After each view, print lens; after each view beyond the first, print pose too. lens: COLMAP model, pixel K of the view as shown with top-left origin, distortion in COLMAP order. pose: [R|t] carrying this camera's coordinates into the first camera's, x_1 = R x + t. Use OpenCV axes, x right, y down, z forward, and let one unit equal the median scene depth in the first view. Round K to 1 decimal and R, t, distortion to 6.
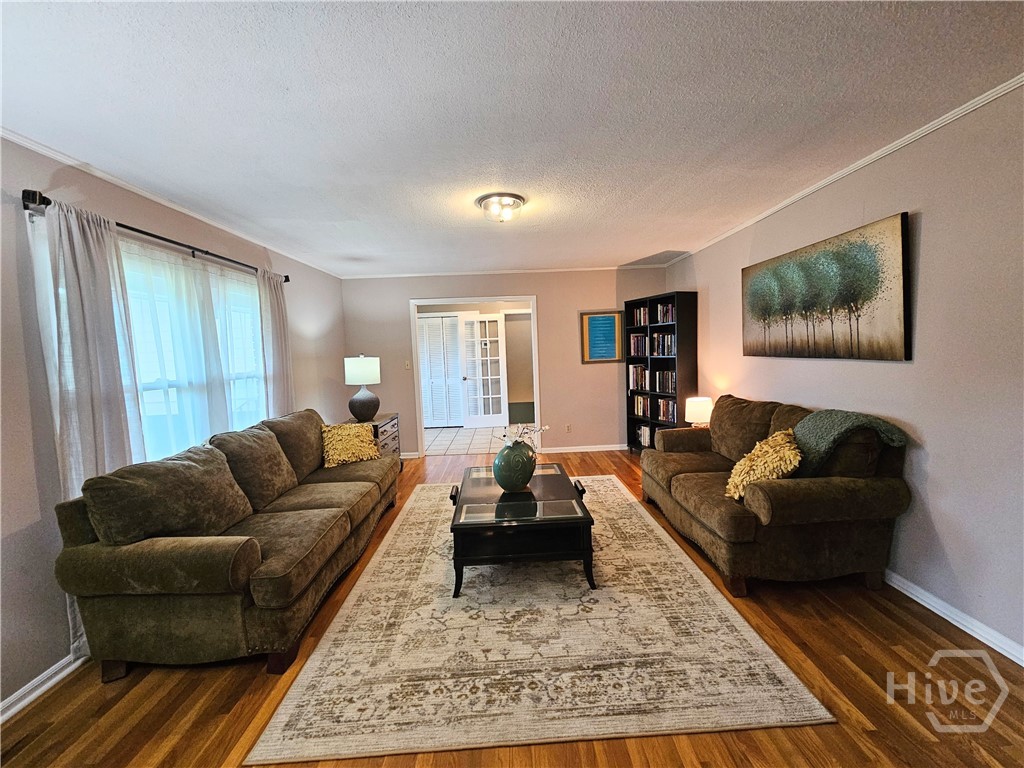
lens RADIAL K [[421.8, 0, 511.5], [0, 421.8, 388.2], [0, 0, 1]] dist [0.002192, 0.000241]
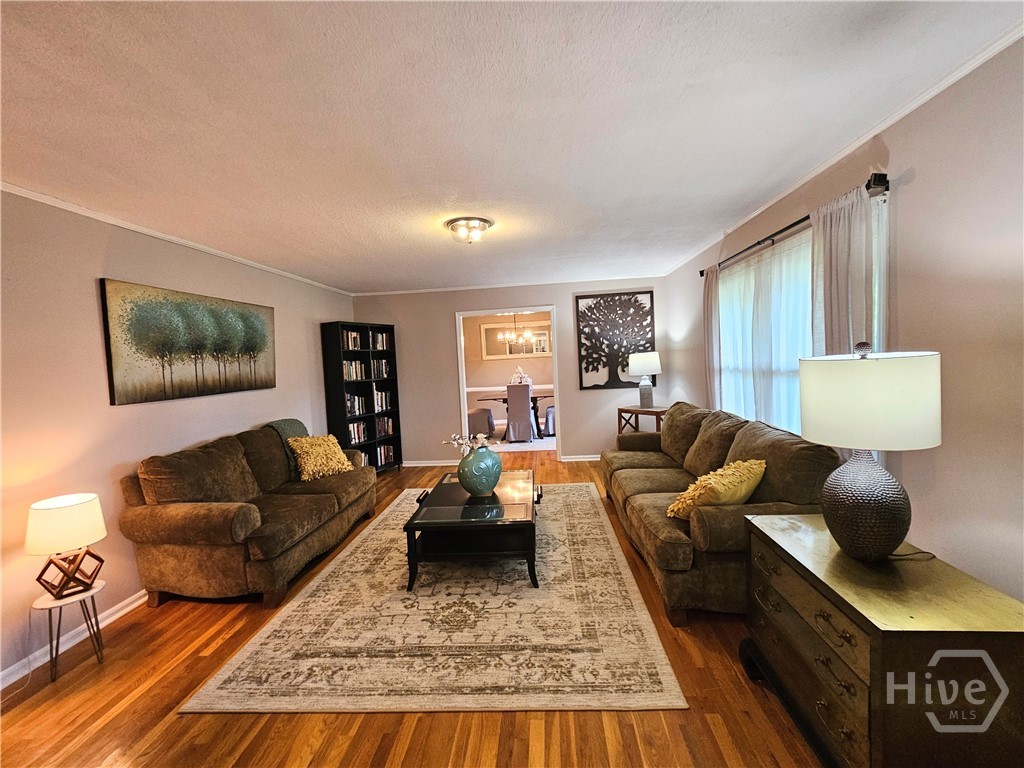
lens RADIAL K [[421.8, 0, 513.3], [0, 421.8, 378.2], [0, 0, 1]] dist [0.002192, 0.000241]
pose [[-0.992017, 0.084432, 0.093666, -0.142285], [0.096744, 0.985999, 0.135821, -0.137117], [-0.080887, 0.143798, -0.986296, 1.473986]]
